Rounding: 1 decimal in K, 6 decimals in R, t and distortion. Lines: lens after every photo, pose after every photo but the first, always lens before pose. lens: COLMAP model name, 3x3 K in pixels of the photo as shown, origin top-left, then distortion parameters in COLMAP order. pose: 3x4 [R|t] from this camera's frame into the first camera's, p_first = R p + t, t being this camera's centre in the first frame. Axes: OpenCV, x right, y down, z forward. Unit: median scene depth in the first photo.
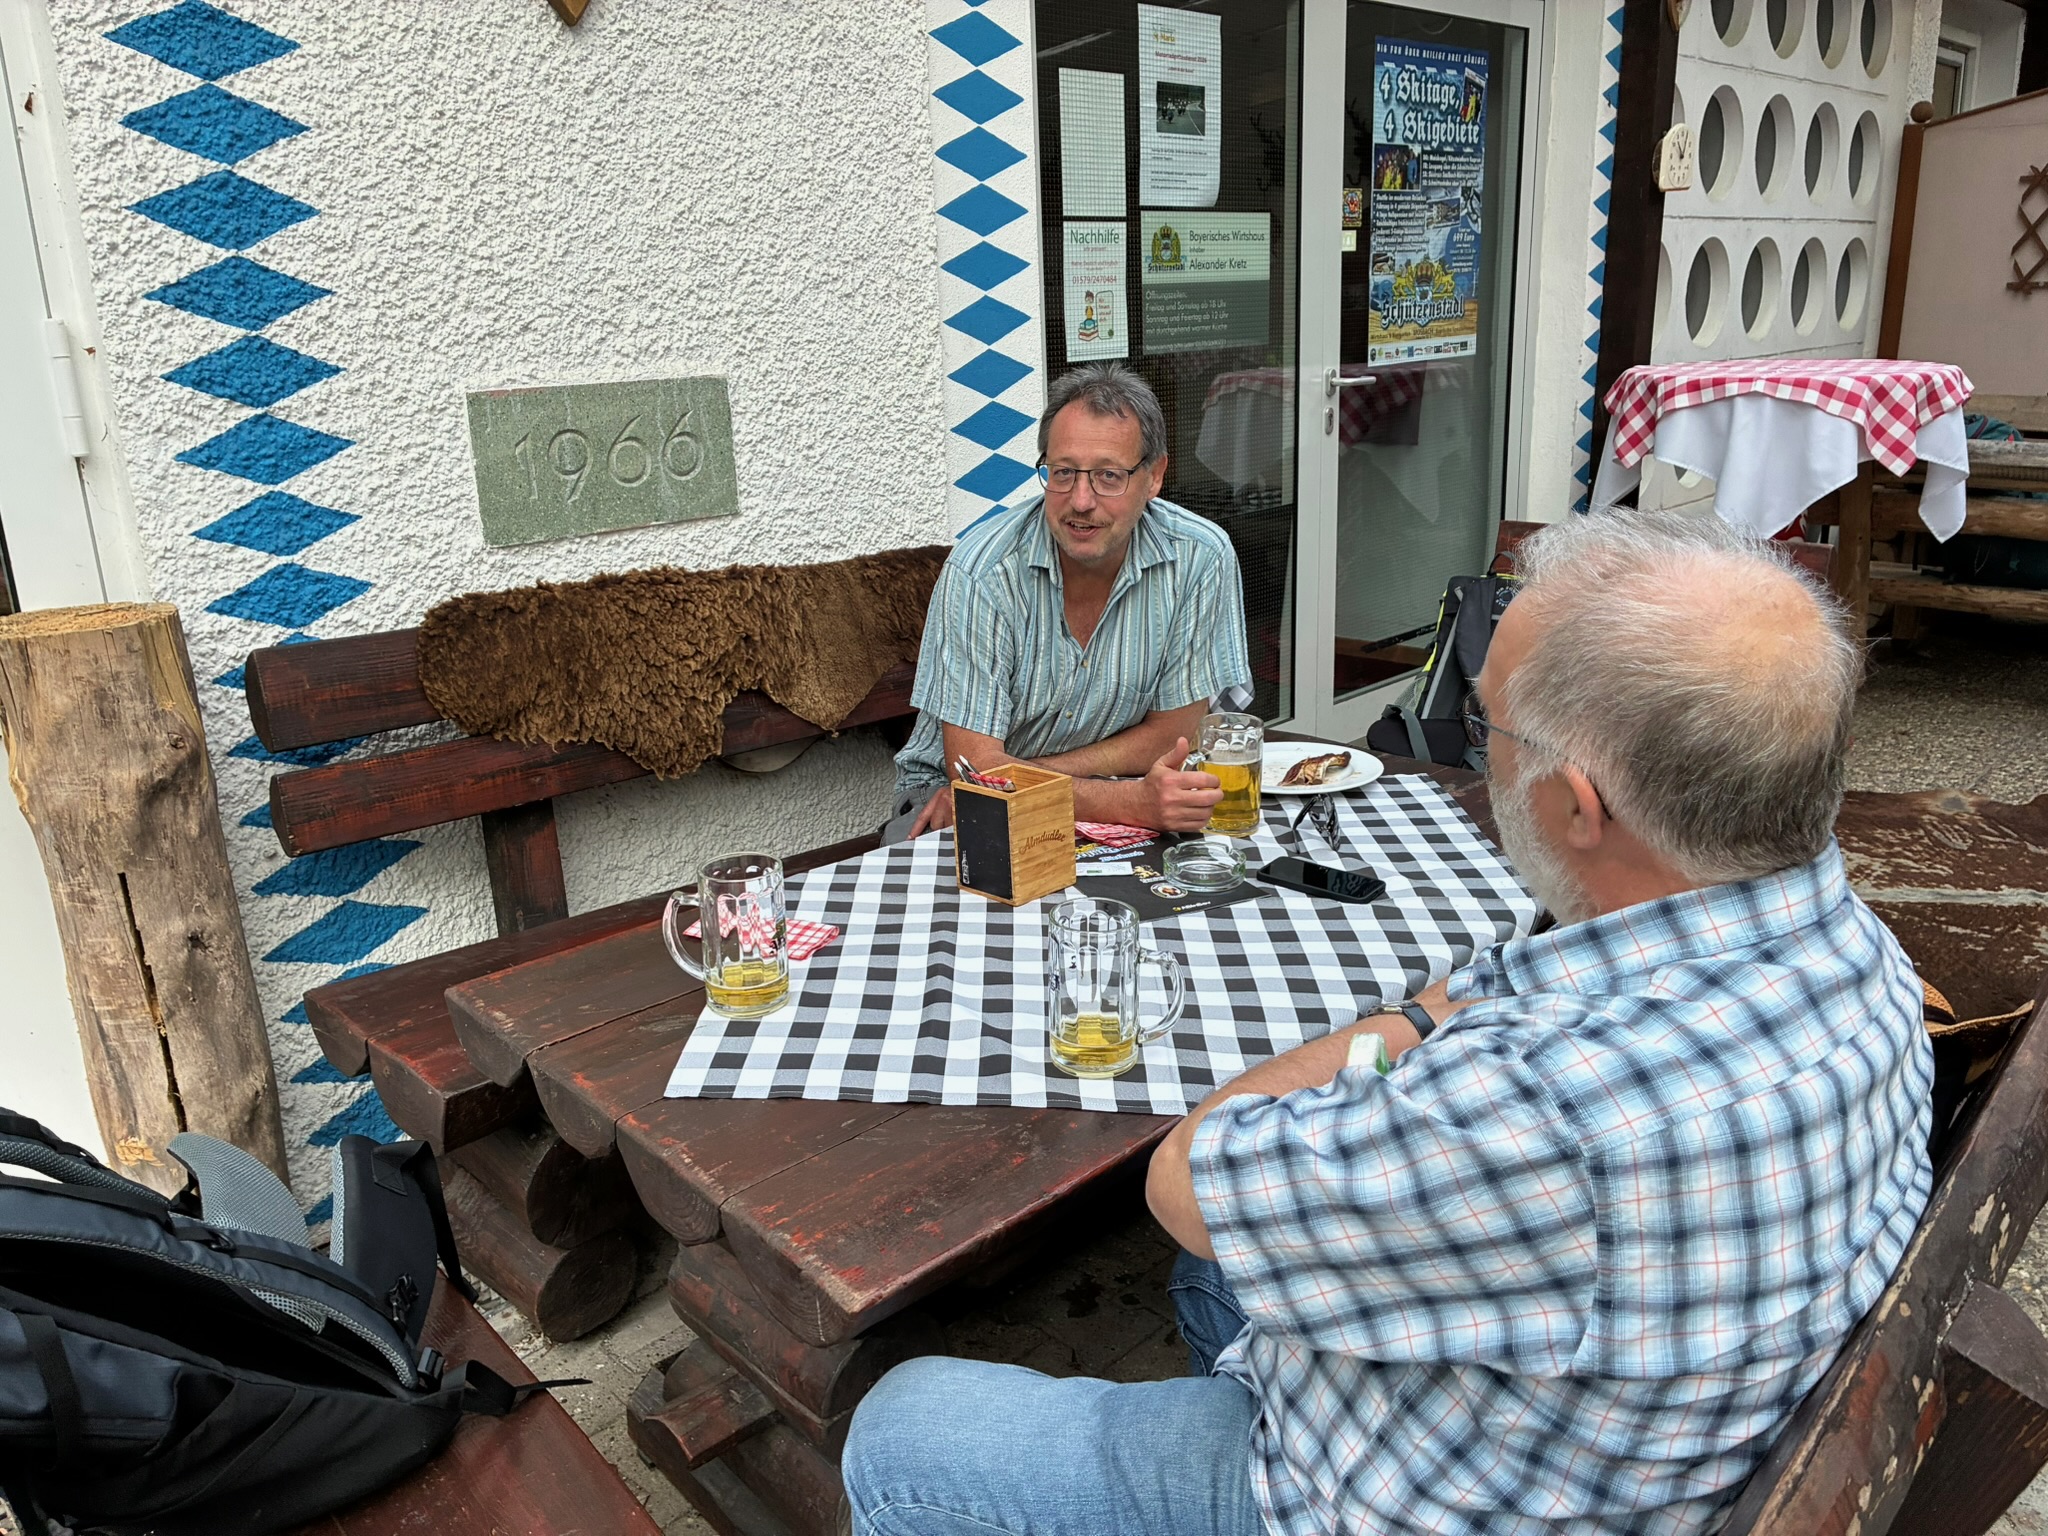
lens RADIAL K [[1510.5, 0, 1024.0], [0, 1510.5, 768.0], [0, 0, 1]] dist [0.007450, 0.004710]
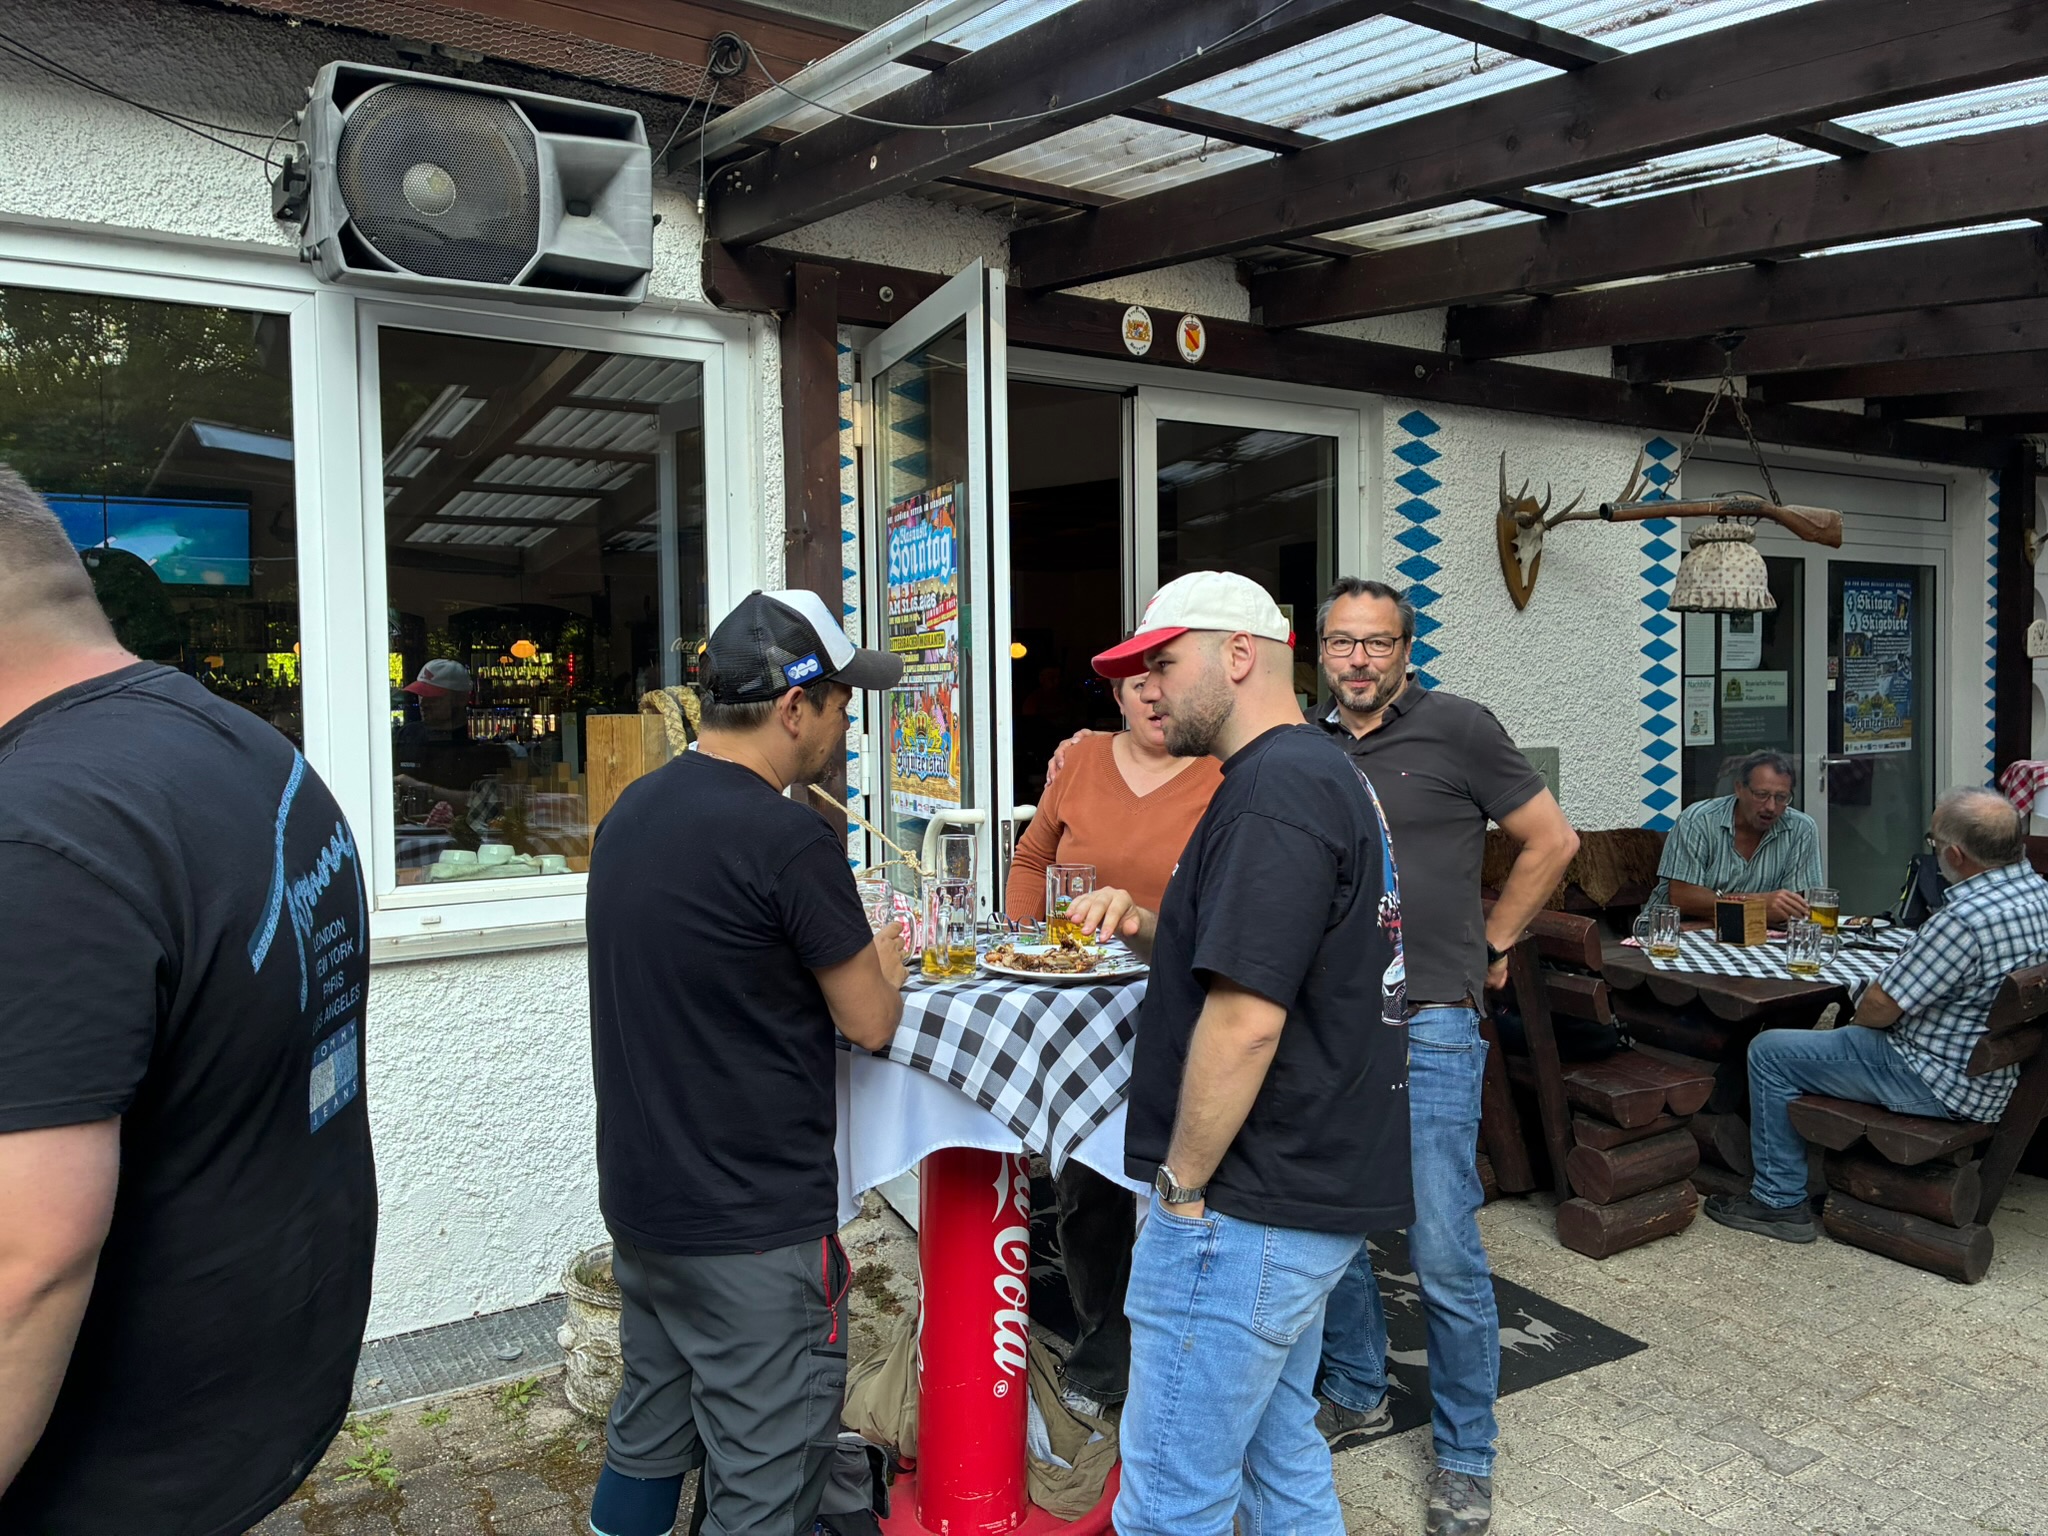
lens RADIAL K [[1549.4, 0, 1096.0], [0, 1549.4, 749.9], [0, 0, 1]] dist [0.011307, 0.009174]
pose [[0.981136, 0.033662, -0.190366, -0.300562], [-0.080618, 0.966256, -0.244642, 0.255461], [0.175707, 0.255374, 0.950742, -0.920077]]
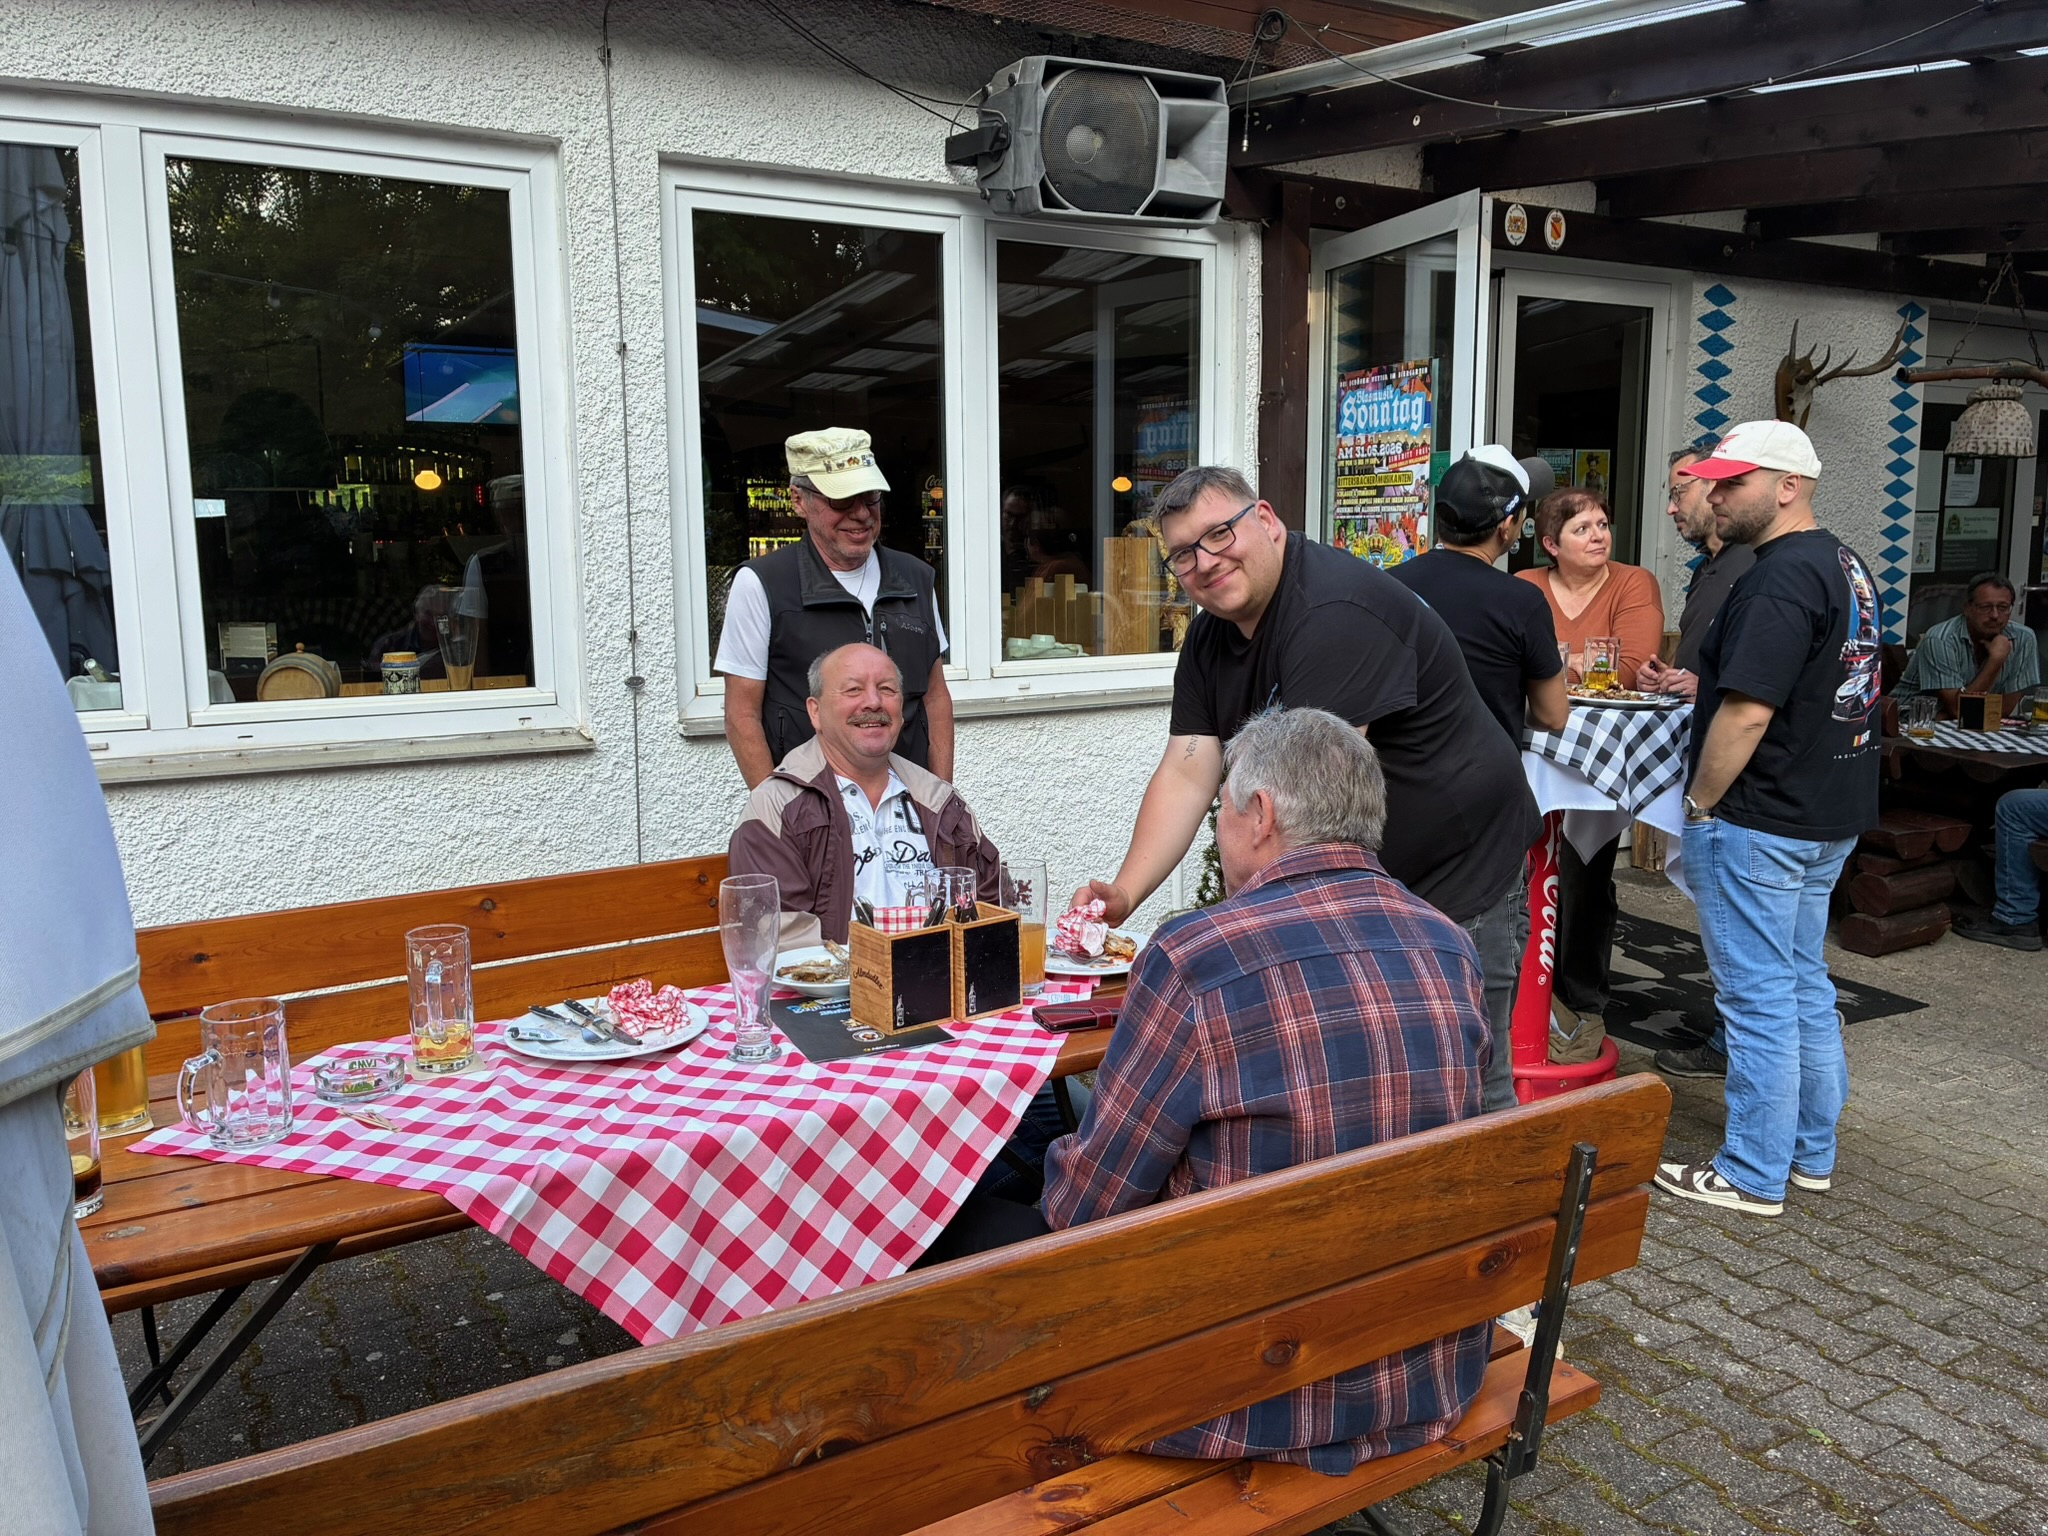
lens RADIAL K [[1589.5, 0, 1024.0], [0, 1589.5, 768.0], [0, 0, 1]] dist [0.060929, -0.080770]
pose [[0.967990, 0.070346, -0.240927, -0.588906], [-0.104096, 0.985989, -0.130343, 0.422073], [0.228383, 0.151250, 0.961751, -1.407106]]
